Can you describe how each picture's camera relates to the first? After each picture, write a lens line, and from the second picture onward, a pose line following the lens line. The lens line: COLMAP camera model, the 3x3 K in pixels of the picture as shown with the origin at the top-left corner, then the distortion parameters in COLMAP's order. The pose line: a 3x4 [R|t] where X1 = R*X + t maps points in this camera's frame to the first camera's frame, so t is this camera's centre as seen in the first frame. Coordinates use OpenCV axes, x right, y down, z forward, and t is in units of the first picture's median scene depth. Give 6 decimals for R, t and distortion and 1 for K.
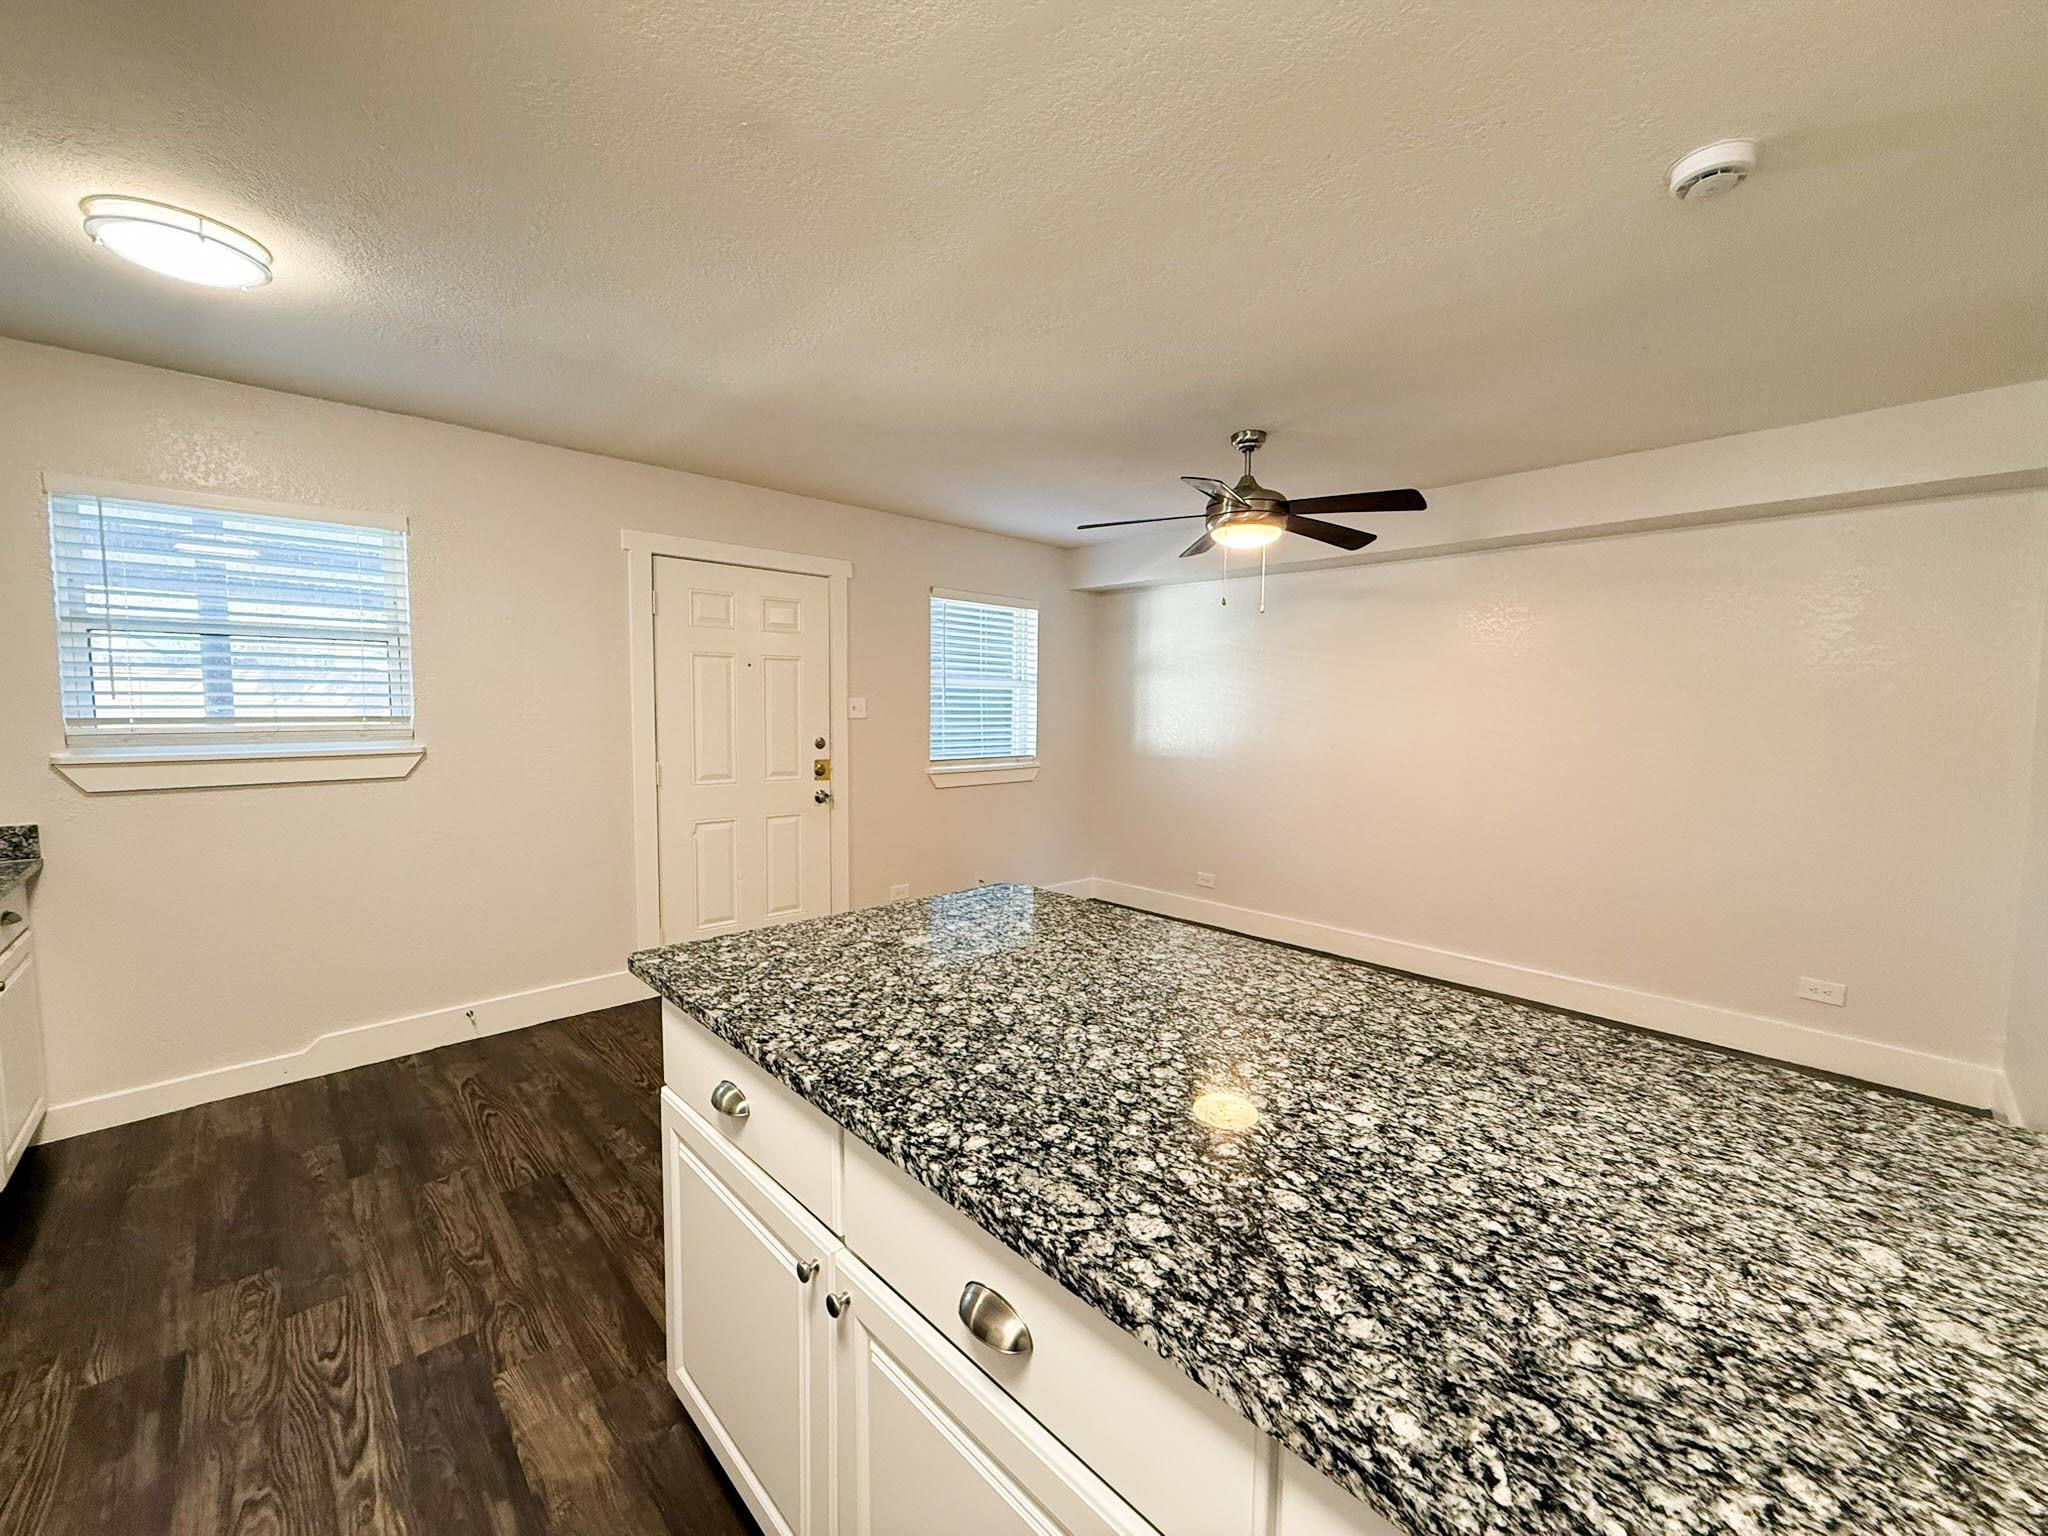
lens RADIAL K [[815.0, 0, 1018.5], [0, 815.0, 764.8], [0, 0, 1]] dist [-0.001773, 0.000330]
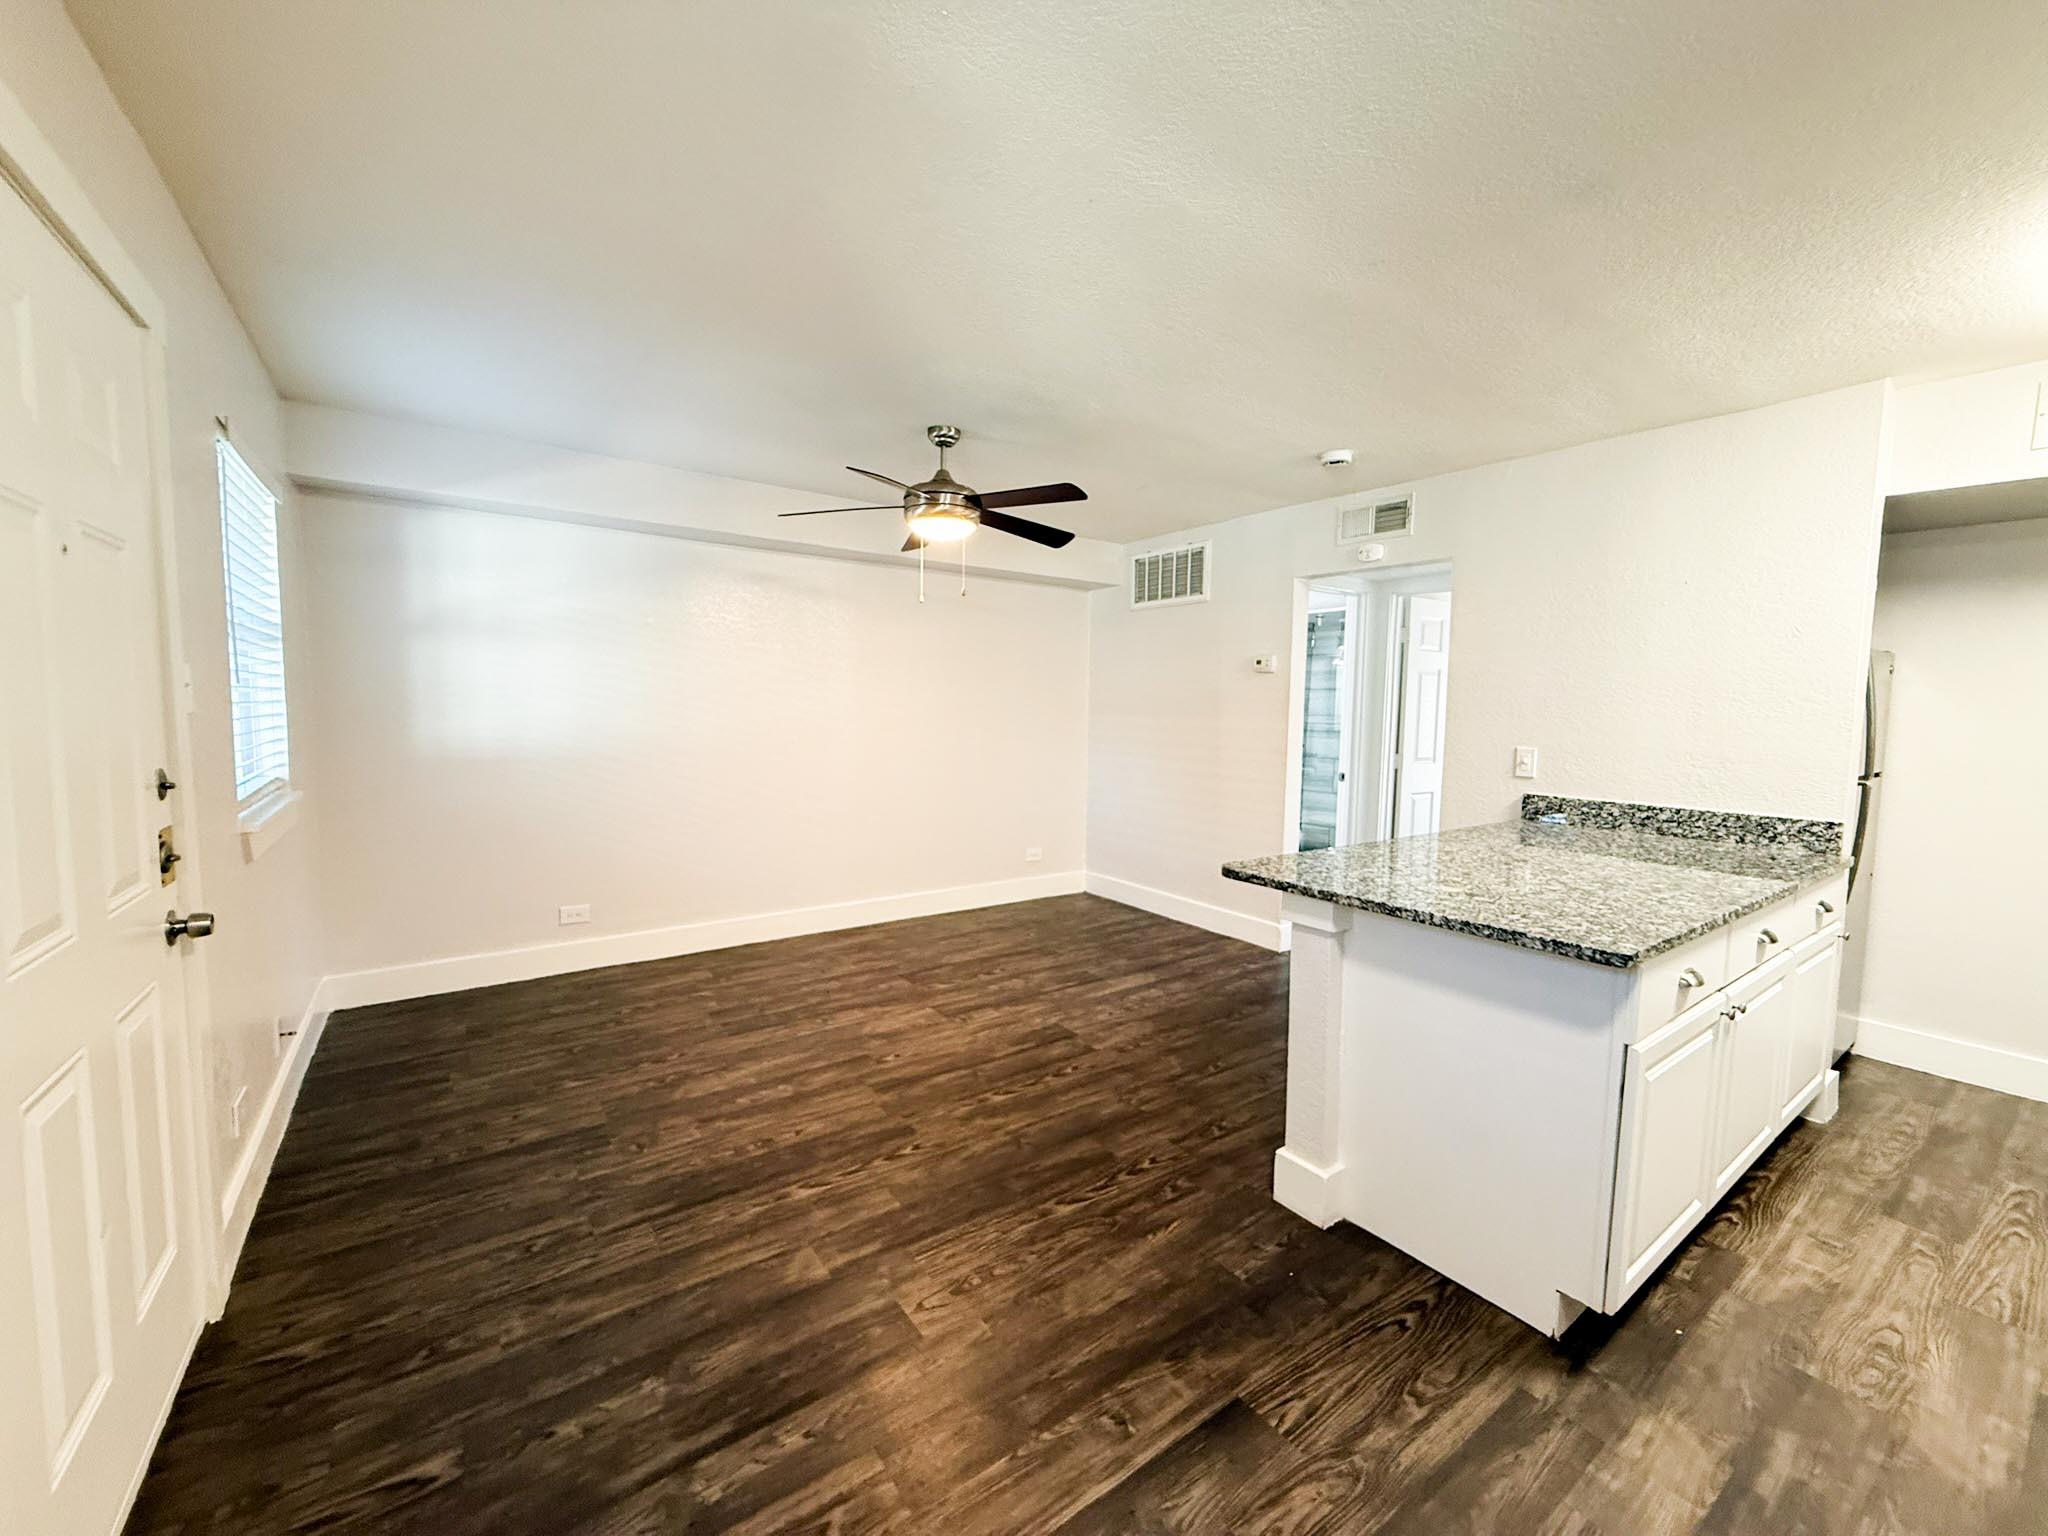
lens RADIAL K [[815.0, 0, 1022.4], [0, 815.0, 766.7], [0, 0, 1]] dist [-0.001773, 0.000330]
pose [[0.127870, -0.089267, 0.987765, -0.557371], [0.053794, 0.995099, 0.082966, -0.047372], [-0.990331, 0.042527, 0.132045, 0.580632]]
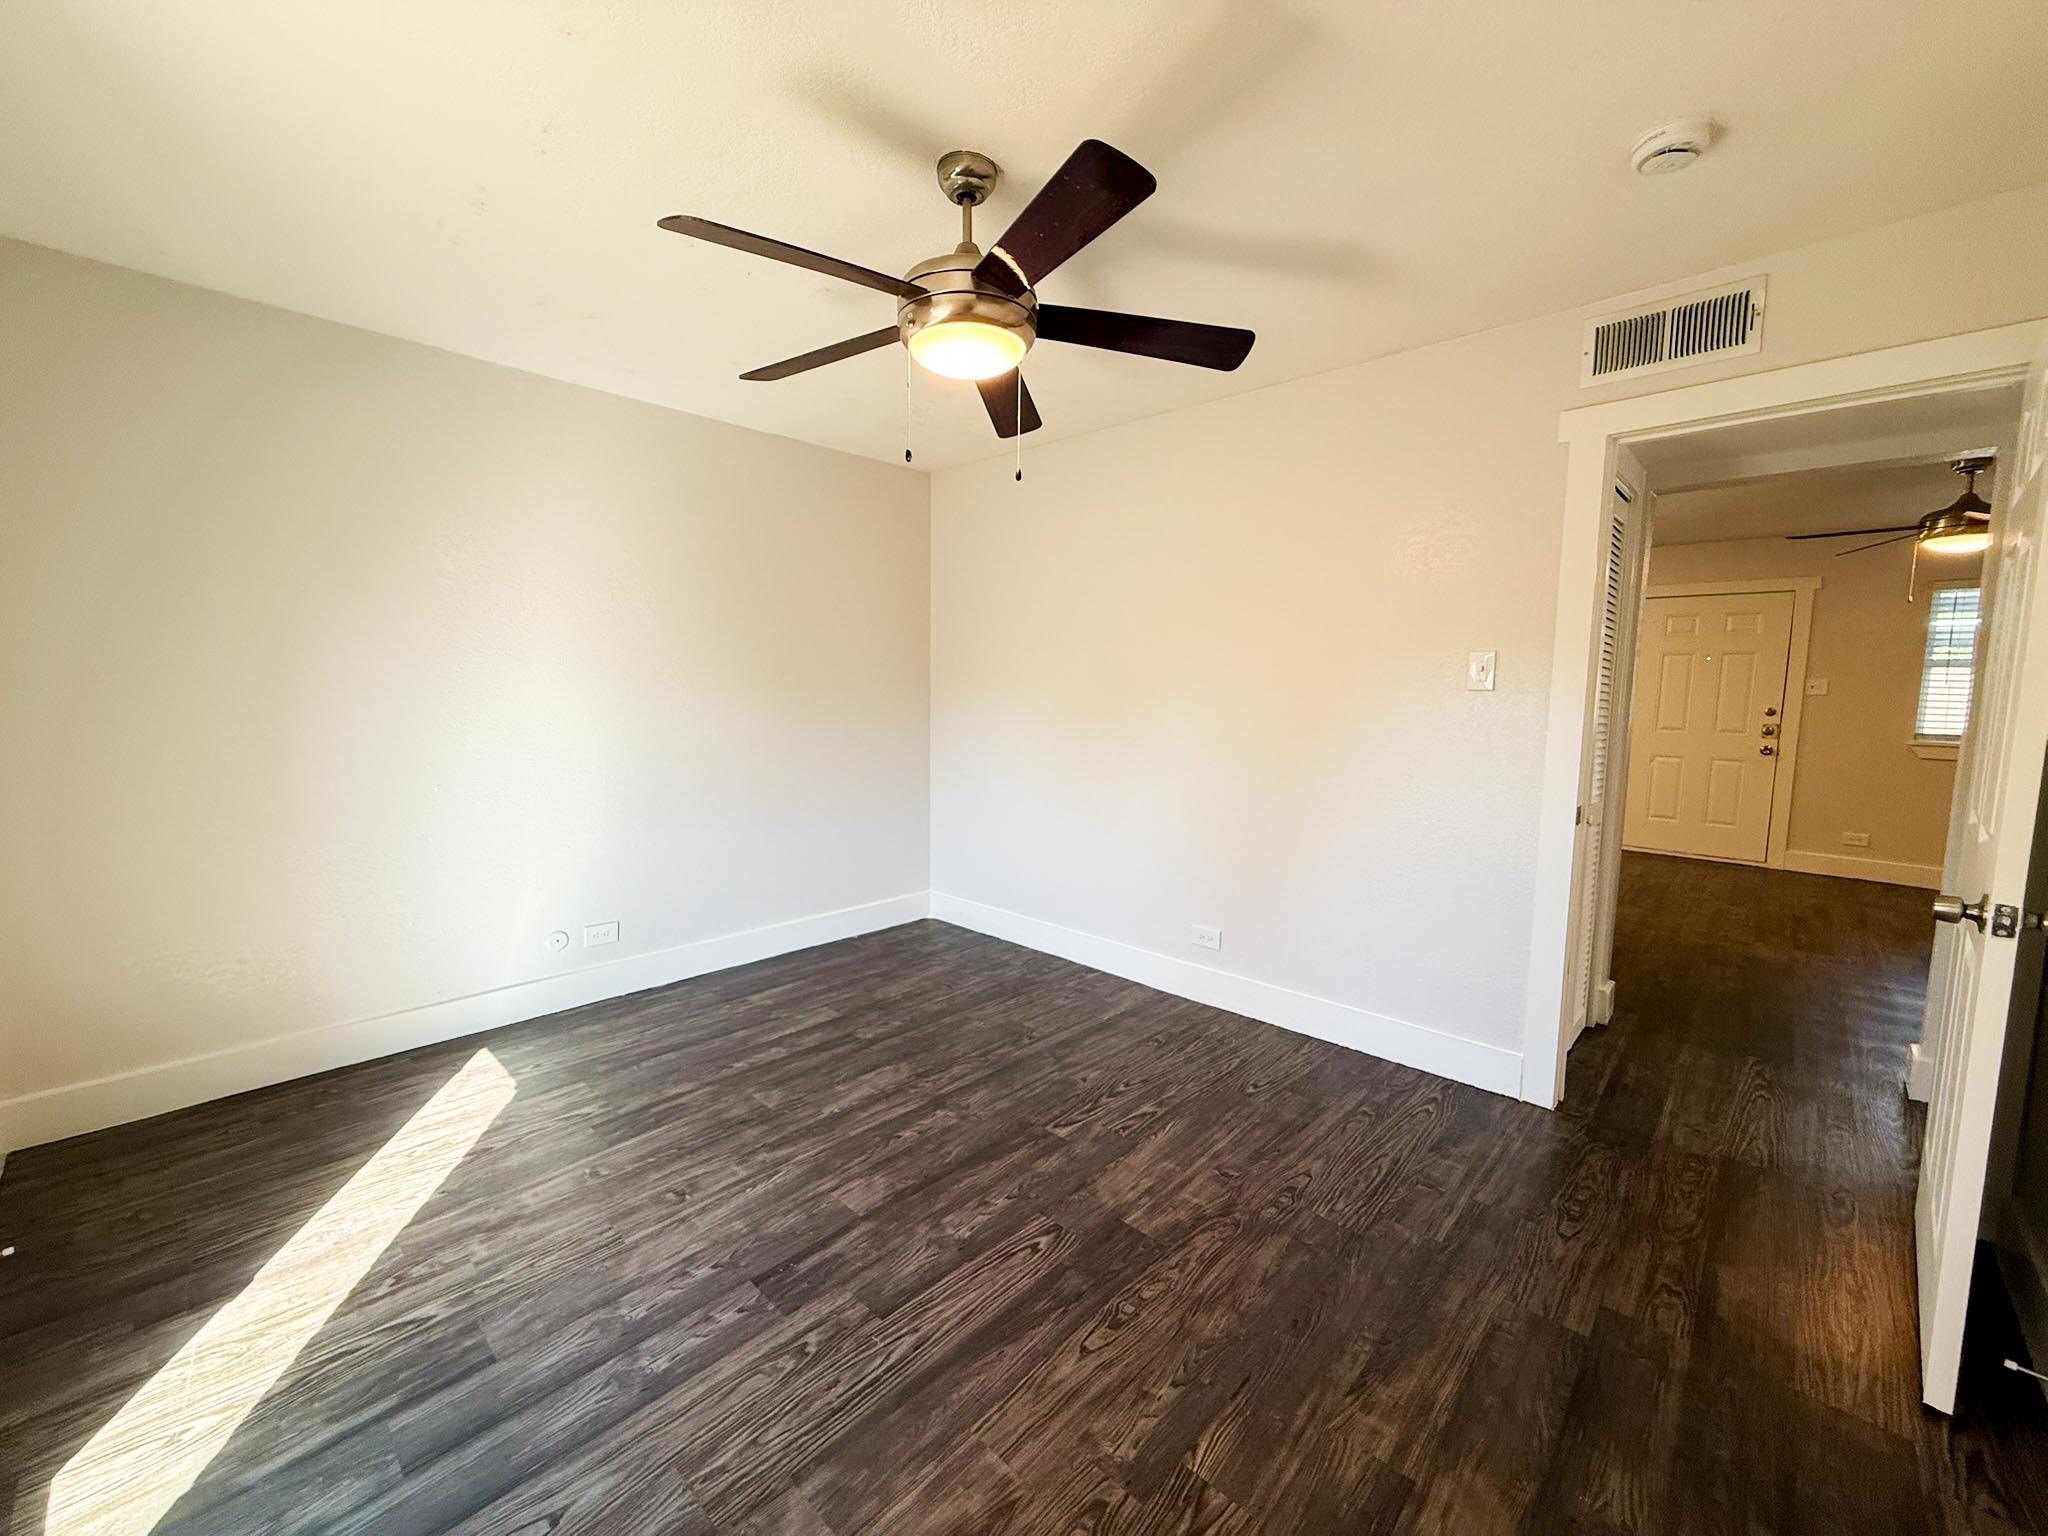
lens RADIAL K [[815.0, 0, 1024.4], [0, 815.0, 767.5], [0, 0, 1]] dist [-0.001773, 0.000330]
pose [[0.057033, 0.094920, -0.993850, 1.078472], [-0.076141, 0.992984, 0.090468, 0.039246], [0.995465, 0.070513, 0.063861, -0.356518]]
